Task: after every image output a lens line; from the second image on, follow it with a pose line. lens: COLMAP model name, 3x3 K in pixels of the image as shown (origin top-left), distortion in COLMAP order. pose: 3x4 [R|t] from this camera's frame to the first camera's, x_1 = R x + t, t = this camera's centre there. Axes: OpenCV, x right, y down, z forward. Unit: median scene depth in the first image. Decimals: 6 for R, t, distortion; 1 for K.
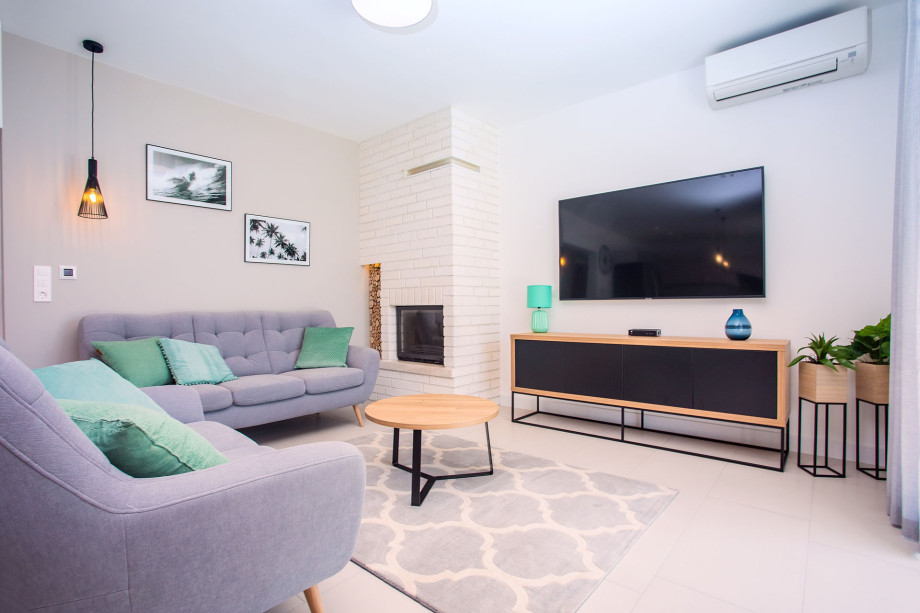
lens RADIAL K [[455.5, 0, 457.9], [0, 455.5, 309.1], [0, 0, 1]] dist [-0.069052, 0.036020]
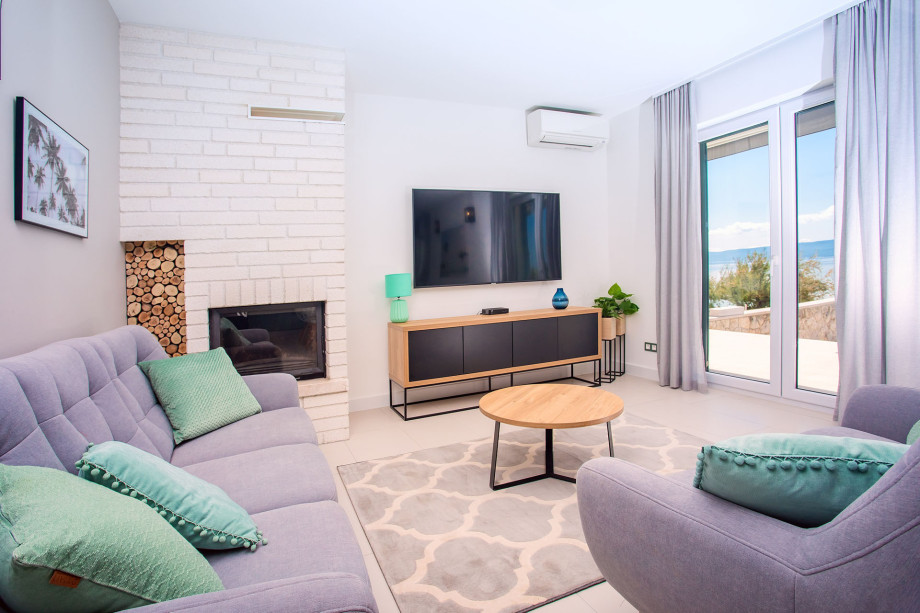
lens RADIAL K [[457.1, 0, 458.7], [0, 457.1, 286.5], [0, 0, 1]] dist [-0.031866, -0.000032]
pose [[0.434847, -0.031811, 0.899942, -0.646101], [0.056932, 0.998348, 0.007780, -0.026635], [-0.898703, 0.047853, 0.435940, 0.475018]]
